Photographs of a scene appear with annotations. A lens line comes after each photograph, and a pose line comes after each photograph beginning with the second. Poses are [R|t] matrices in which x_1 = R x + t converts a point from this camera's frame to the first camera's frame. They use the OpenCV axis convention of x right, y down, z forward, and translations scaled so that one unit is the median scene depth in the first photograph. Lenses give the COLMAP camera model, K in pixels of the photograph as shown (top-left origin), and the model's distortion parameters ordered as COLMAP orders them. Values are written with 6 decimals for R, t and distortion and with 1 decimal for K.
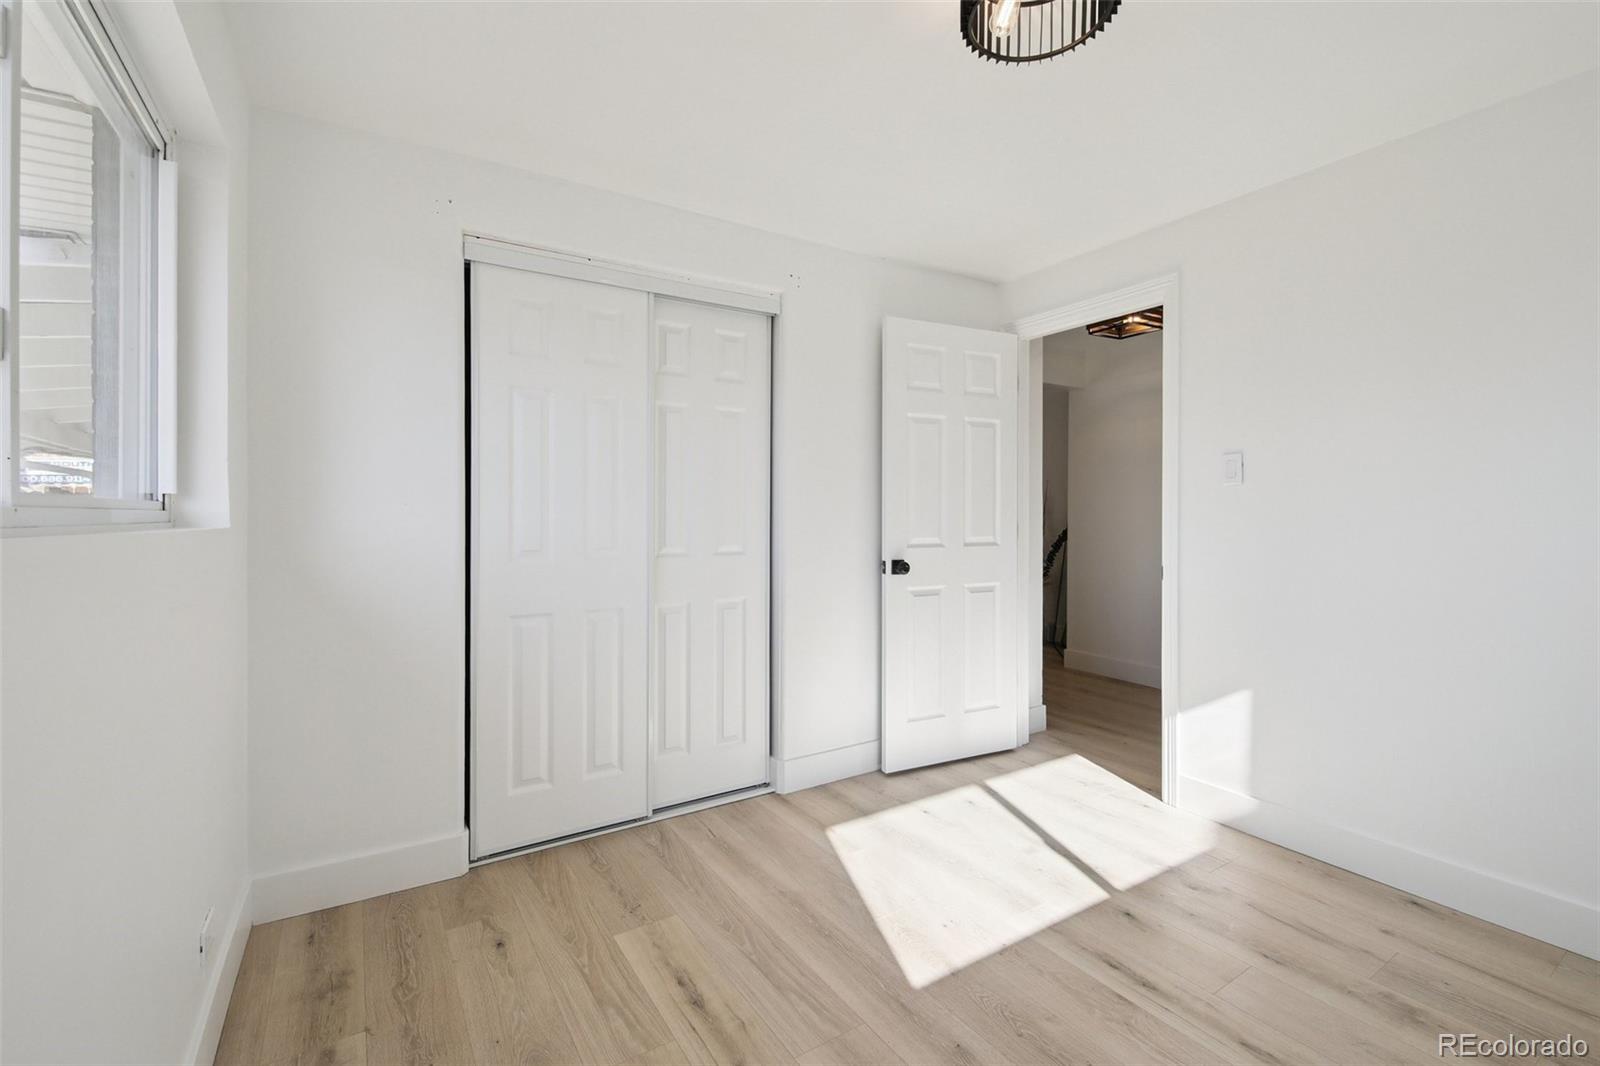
lens RADIAL K [[669.7, 0, 798.8], [0, 669.7, 527.5], [0, 0, 1]] dist [0.002137, -0.005505]
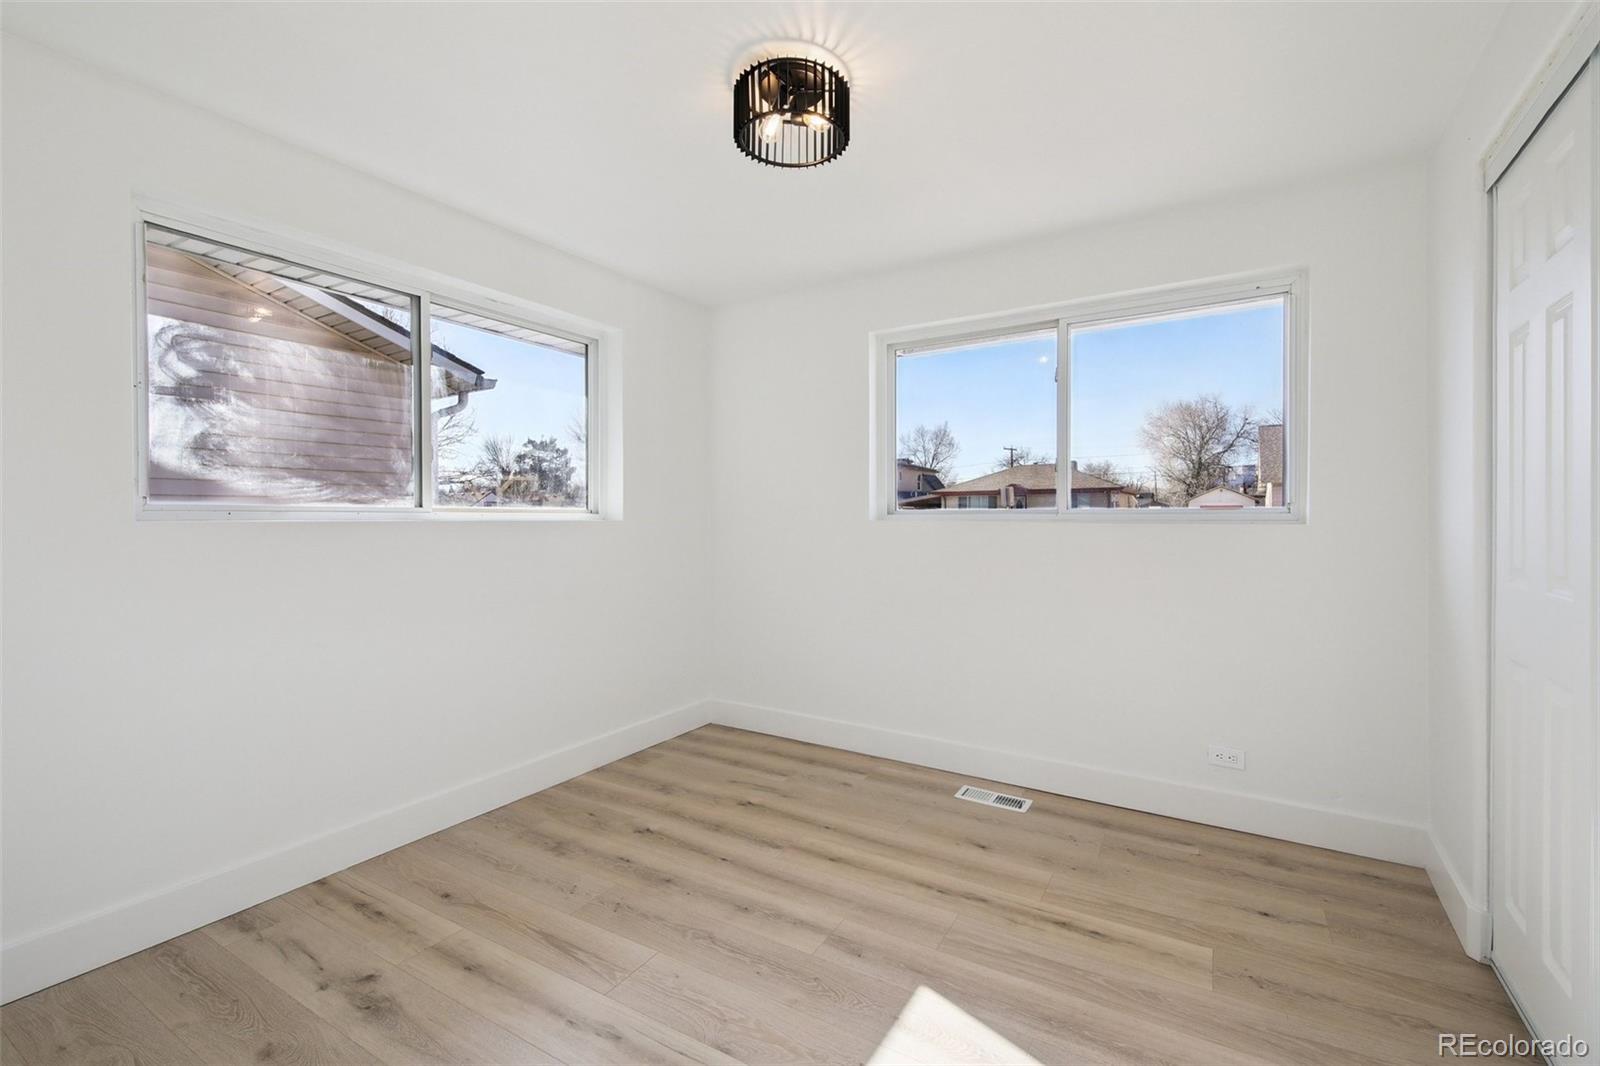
lens RADIAL K [[669.7, 0, 802.8], [0, 669.7, 524.9], [0, 0, 1]] dist [0.002137, -0.005505]
pose [[-0.896050, 0.010891, -0.443819, 0.779119], [0.003673, 0.999847, 0.017119, -0.024347], [0.443938, 0.013709, -0.895953, 1.838083]]
